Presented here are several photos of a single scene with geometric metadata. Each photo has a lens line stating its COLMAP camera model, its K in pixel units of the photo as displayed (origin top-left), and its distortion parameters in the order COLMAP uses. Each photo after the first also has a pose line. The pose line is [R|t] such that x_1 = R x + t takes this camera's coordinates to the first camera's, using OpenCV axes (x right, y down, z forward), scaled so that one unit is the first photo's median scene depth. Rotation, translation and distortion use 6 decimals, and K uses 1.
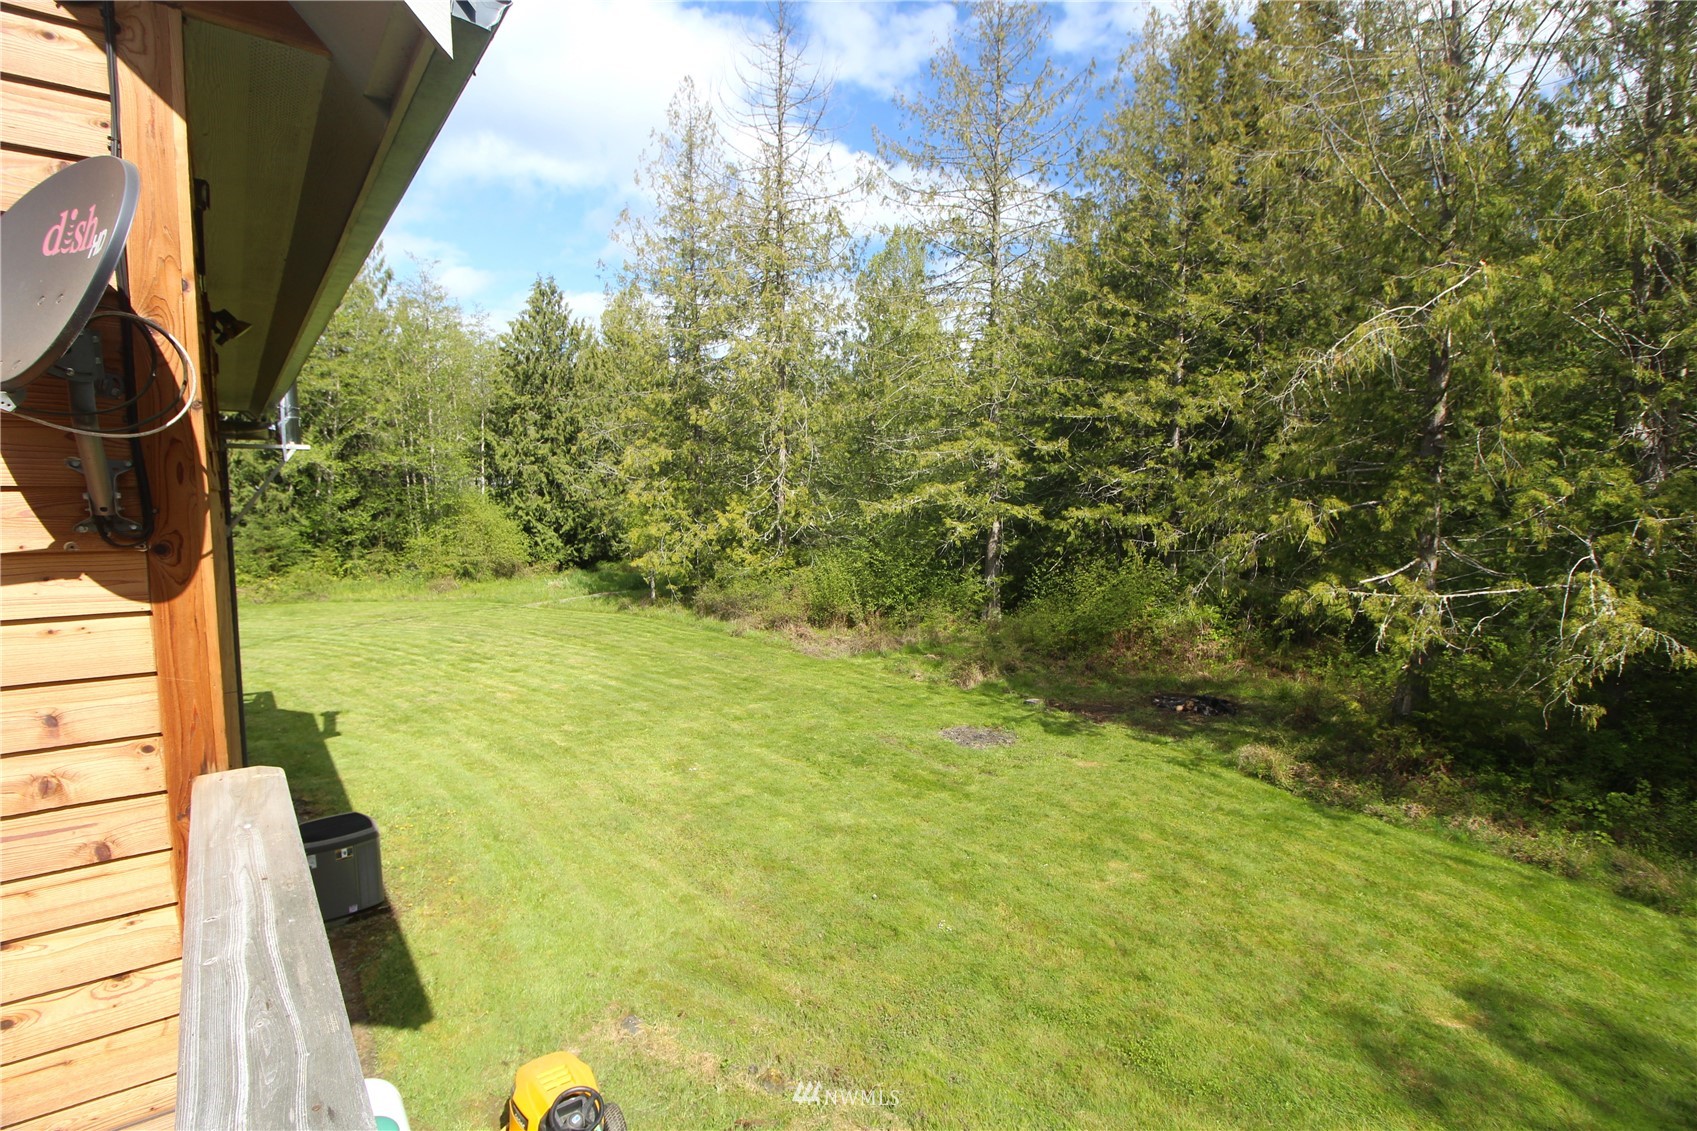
lens RADIAL K [[821.2, 0, 858.4], [0, 821.2, 563.2], [0, 0, 1]] dist [0.002265, -0.013990]
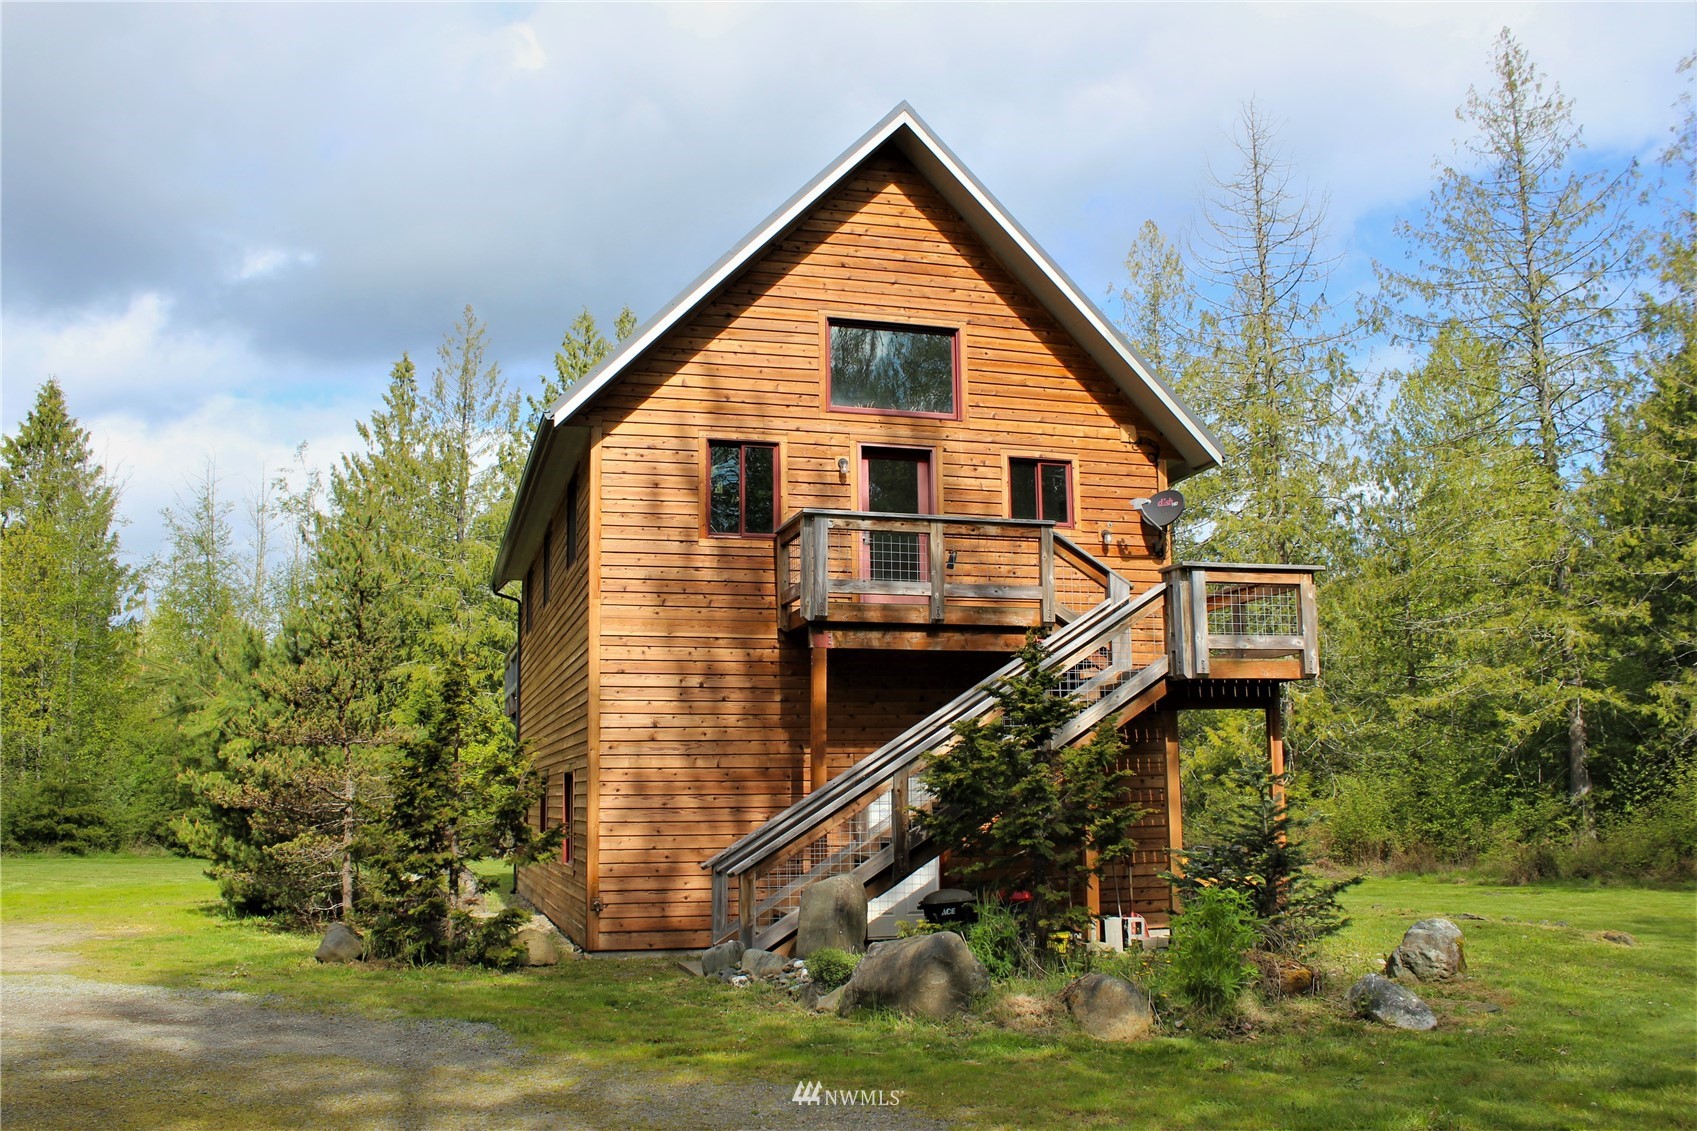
lens RADIAL K [[1479.3, 0, 847.3], [0, 1479.3, 534.7], [0, 0, 1]] dist [-0.080833, 0.003909]
pose [[0.923772, -0.077750, -0.374967, 0.054417], [-0.022260, 0.966614, -0.255268, 0.129256], [0.382295, 0.244157, 0.891200, -0.447370]]
